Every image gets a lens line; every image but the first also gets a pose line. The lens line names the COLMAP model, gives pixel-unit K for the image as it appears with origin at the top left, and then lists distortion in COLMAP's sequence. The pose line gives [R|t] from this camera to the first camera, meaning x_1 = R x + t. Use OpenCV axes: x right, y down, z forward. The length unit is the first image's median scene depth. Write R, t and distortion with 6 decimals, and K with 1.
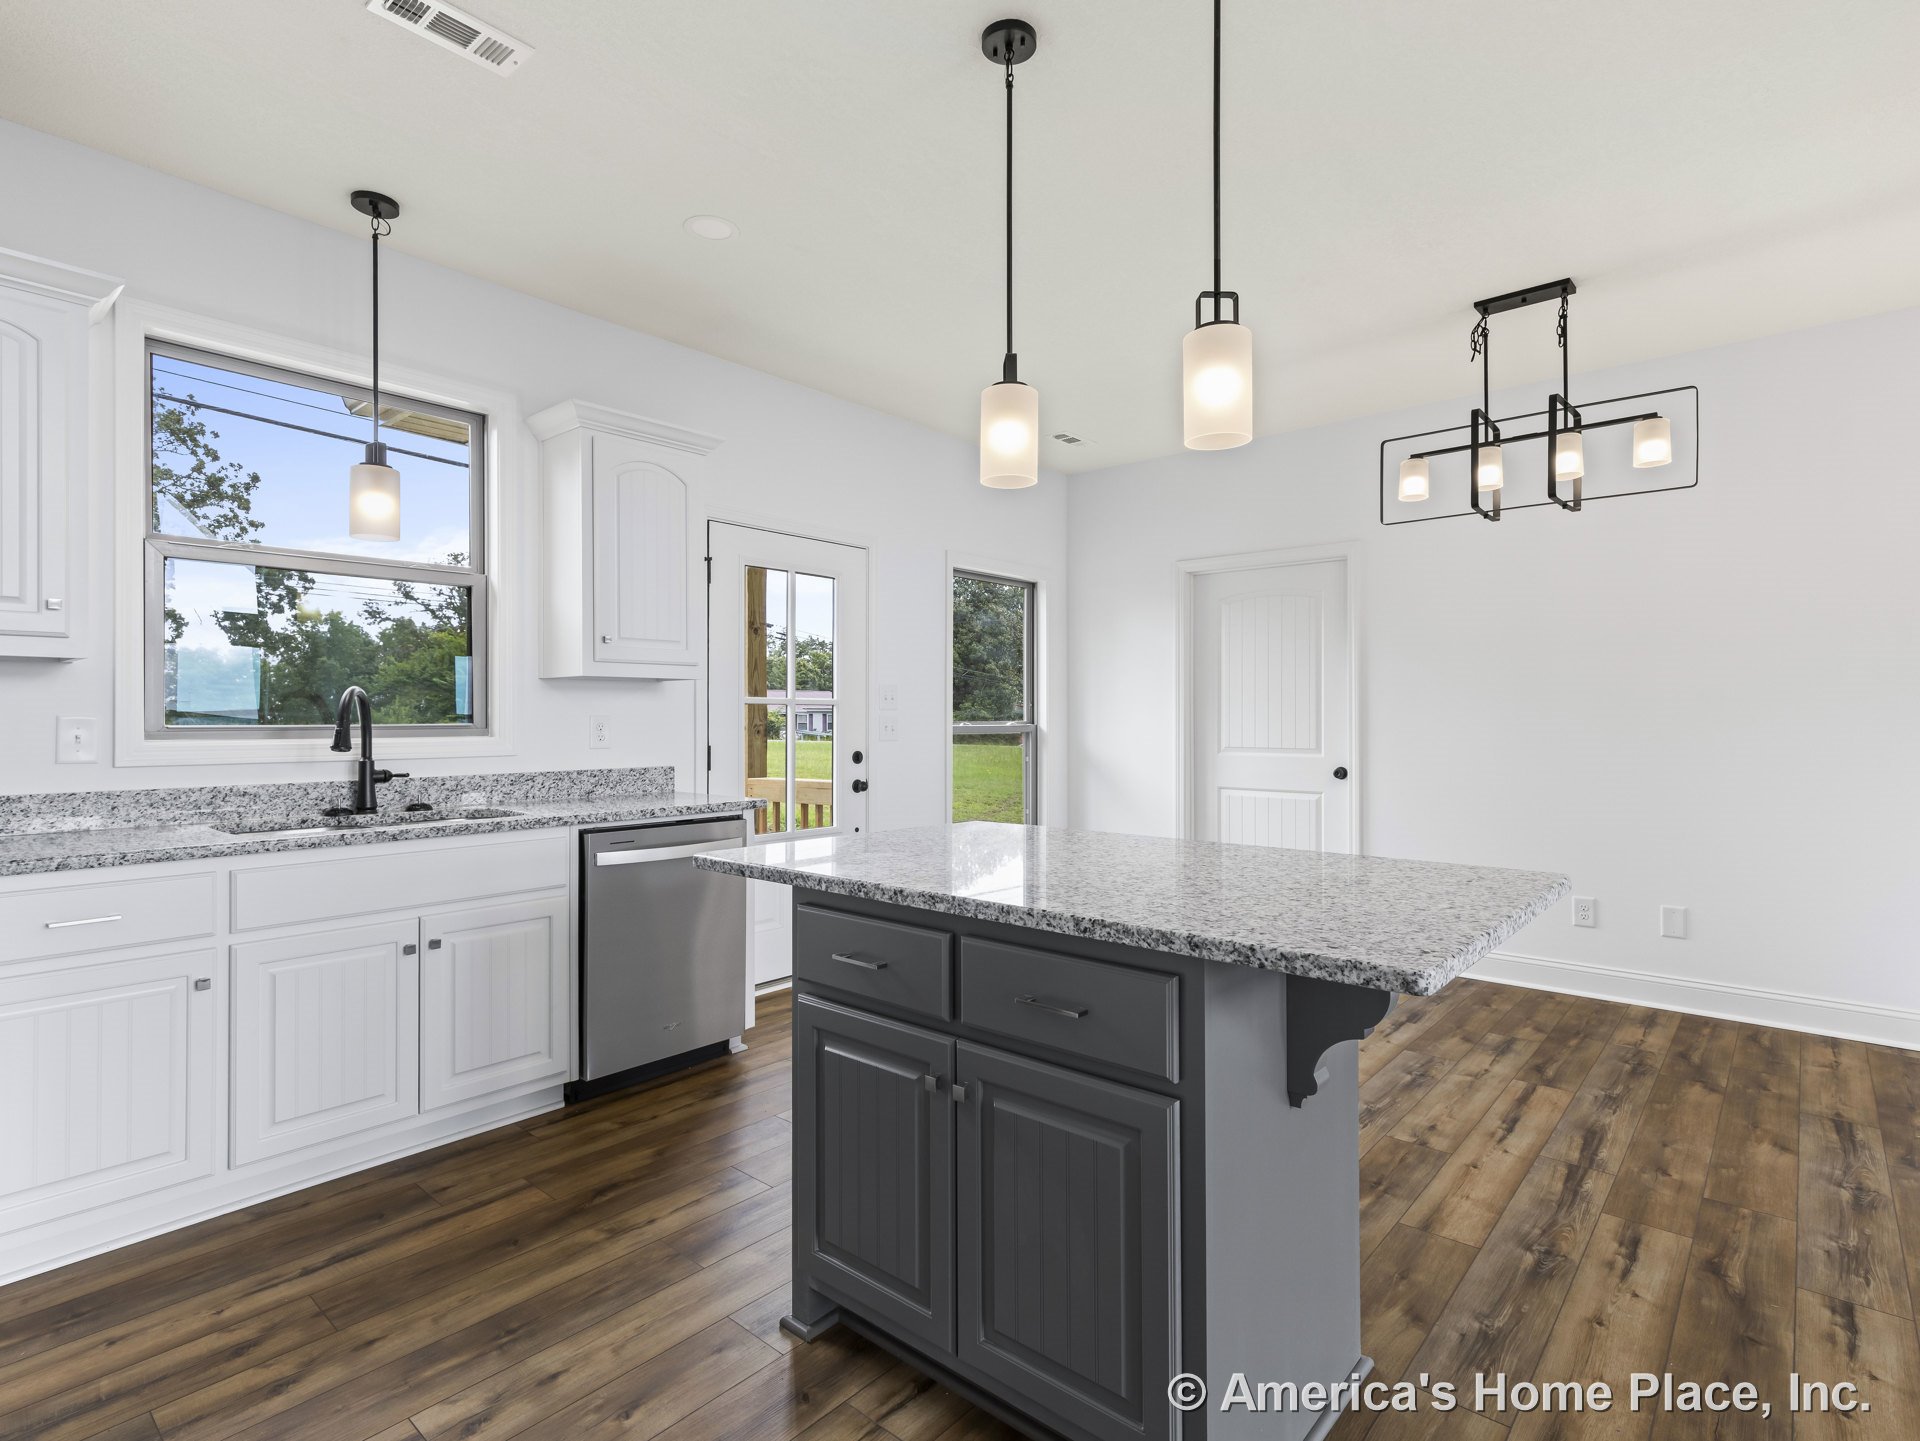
lens RADIAL K [[971.5, 0, 967.0], [0, 971.5, 711.0], [0, 0, 1]] dist [0.005991, -0.000662]
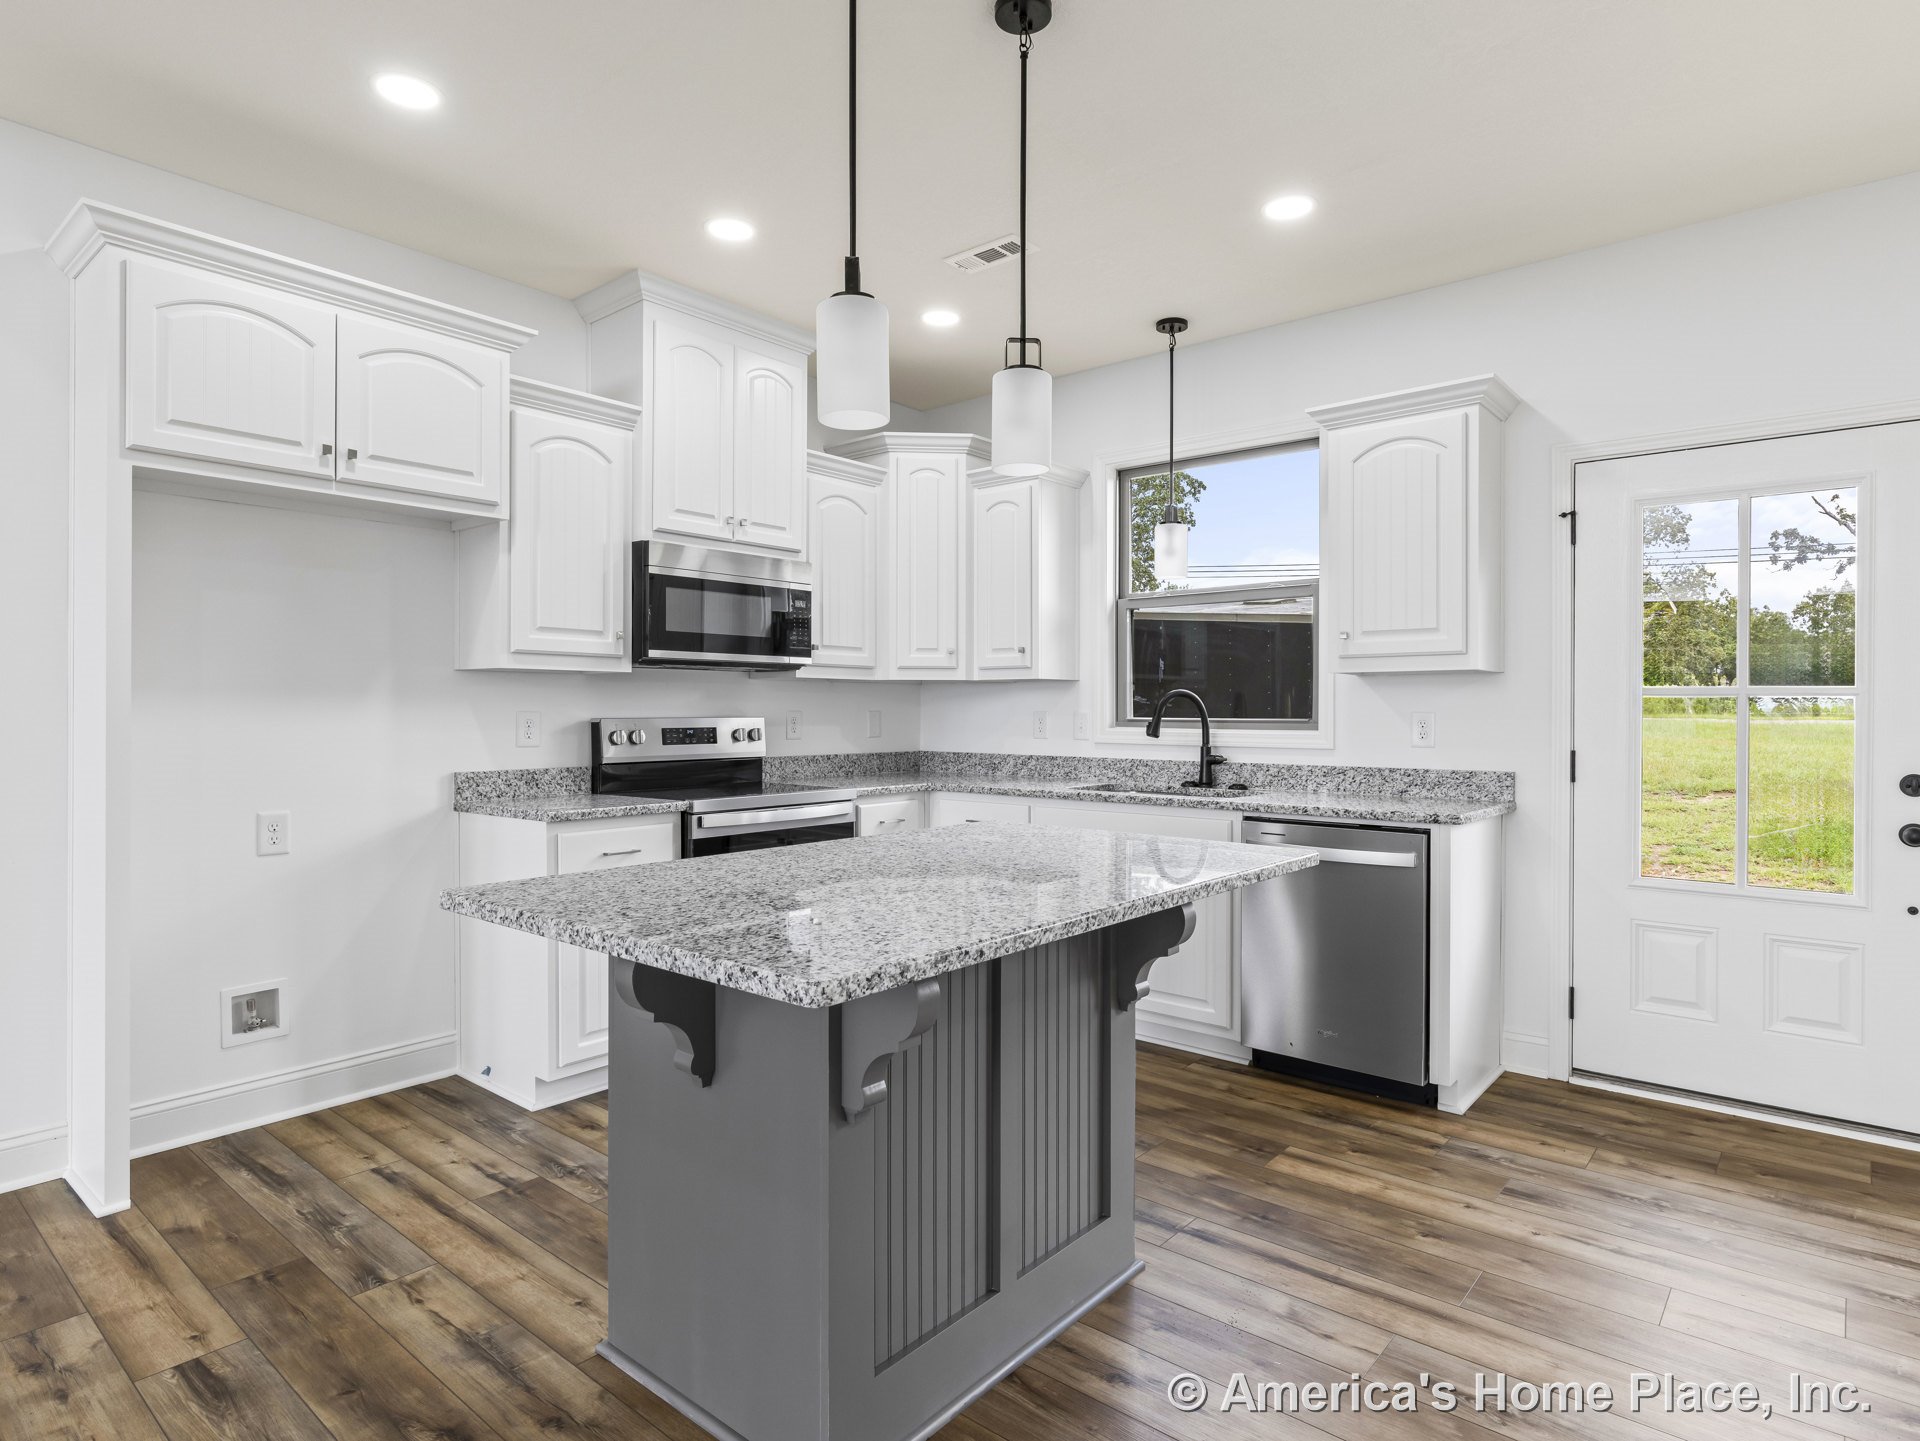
lens RADIAL K [[1054.4, 0, 969.9], [0, 1054.4, 712.8], [0, 0, 1]] dist [-0.000181, -0.001591]
pose [[0.015837, 0.002764, -0.999871, 0.716492], [0.003798, 0.999989, 0.002825, 0.001190], [0.999867, -0.003842, 0.015826, 0.613749]]
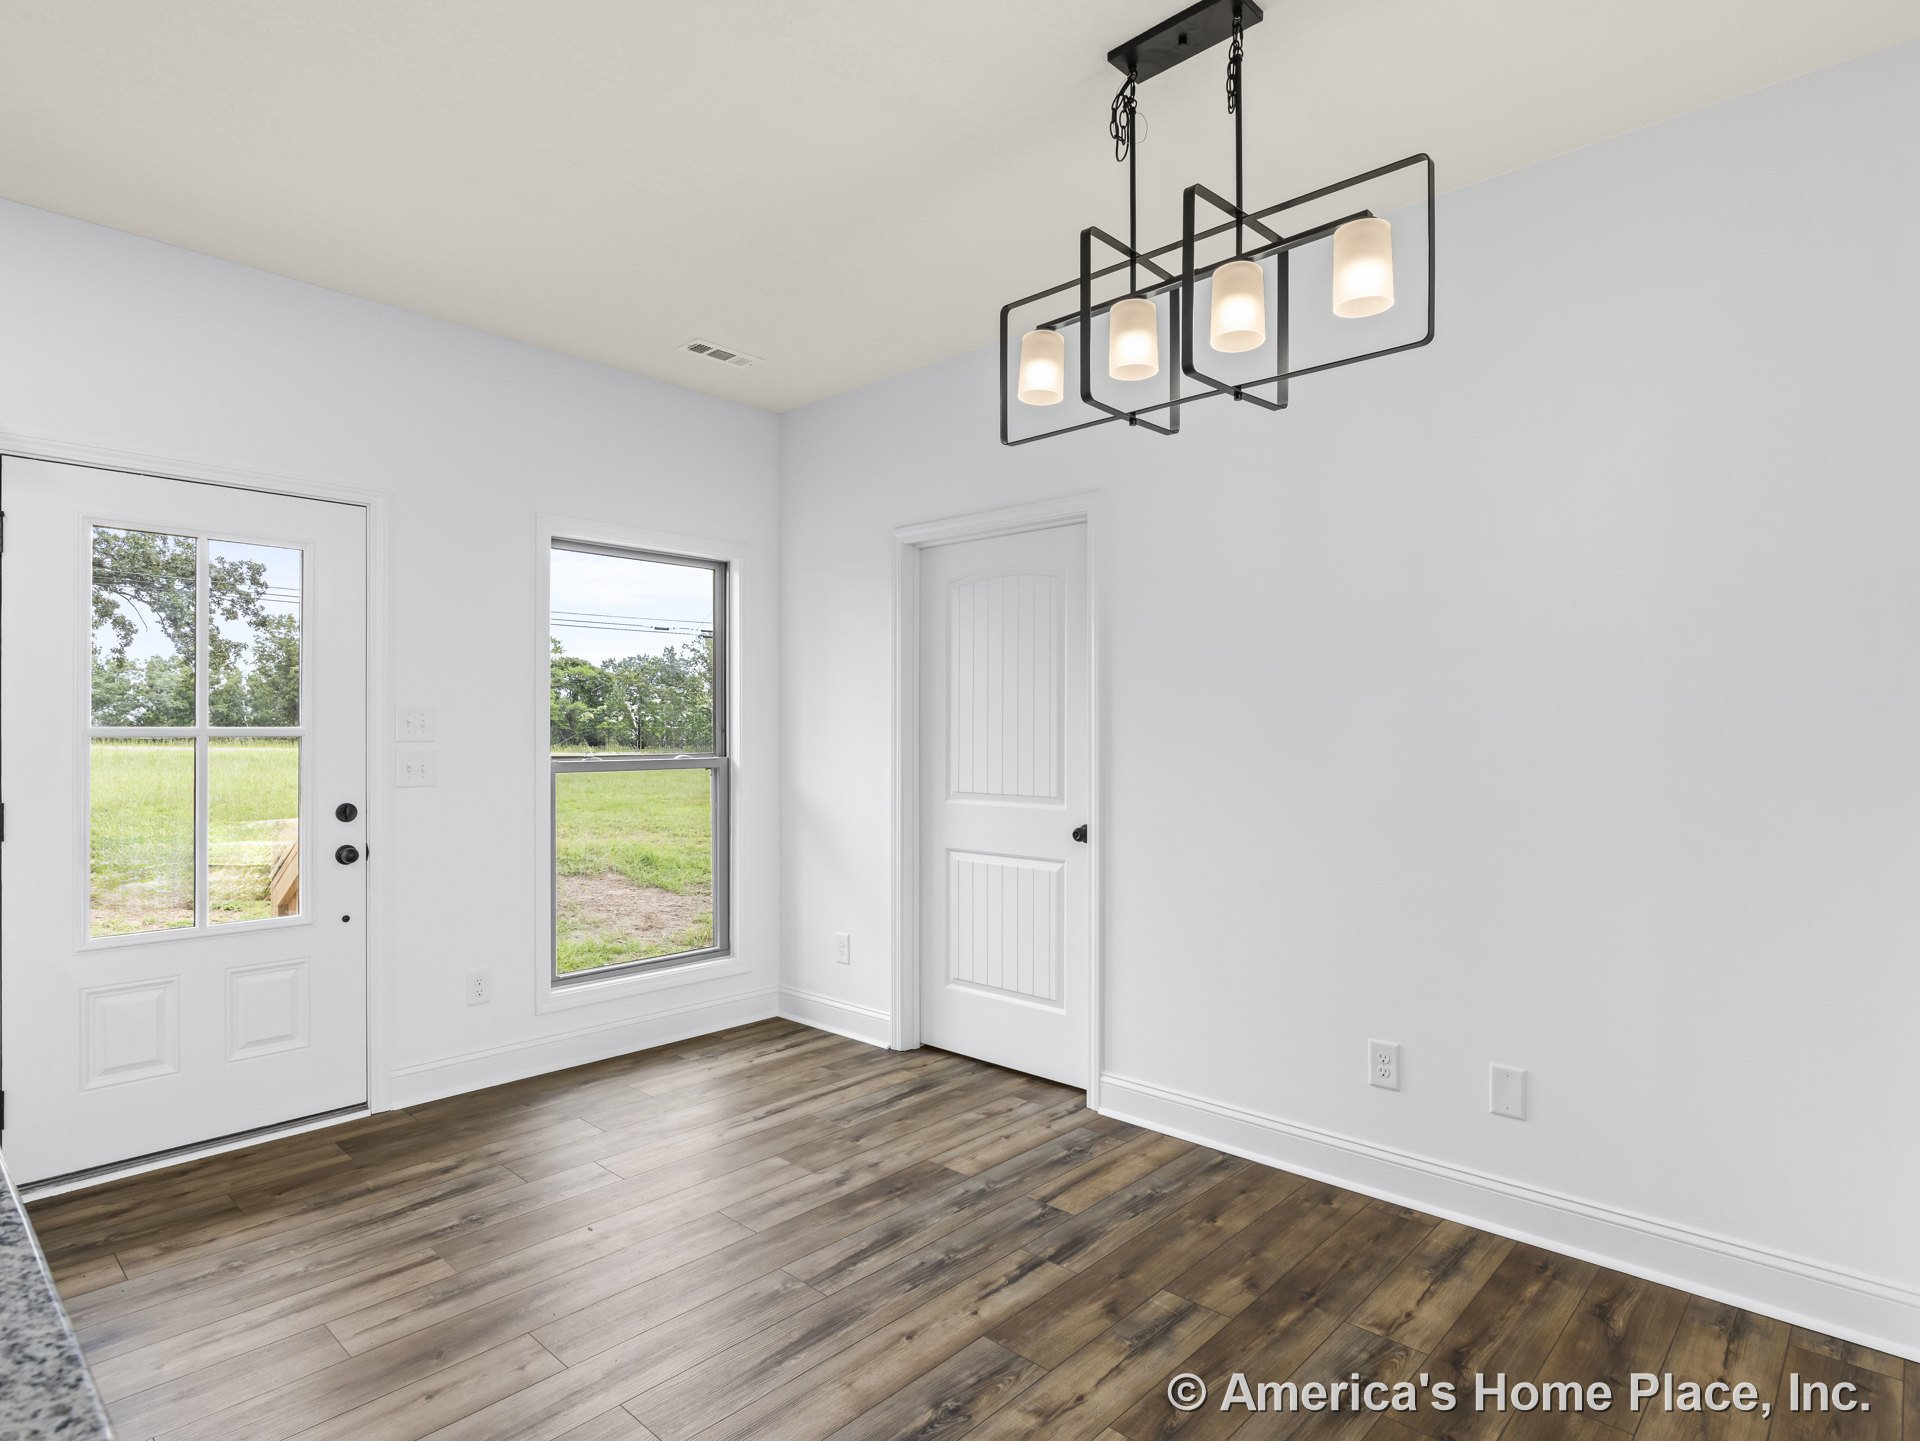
lens RADIAL K [[1041.9, 0, 969.8], [0, 1041.9, 728.9], [0, 0, 1]] dist [-0.003427, 0.000280]
pose [[0.999510, -0.000779, -0.031303, 0.494953], [0.000980, 0.999979, 0.006400, -0.021604], [0.031298, -0.006428, 0.999489, 0.405472]]
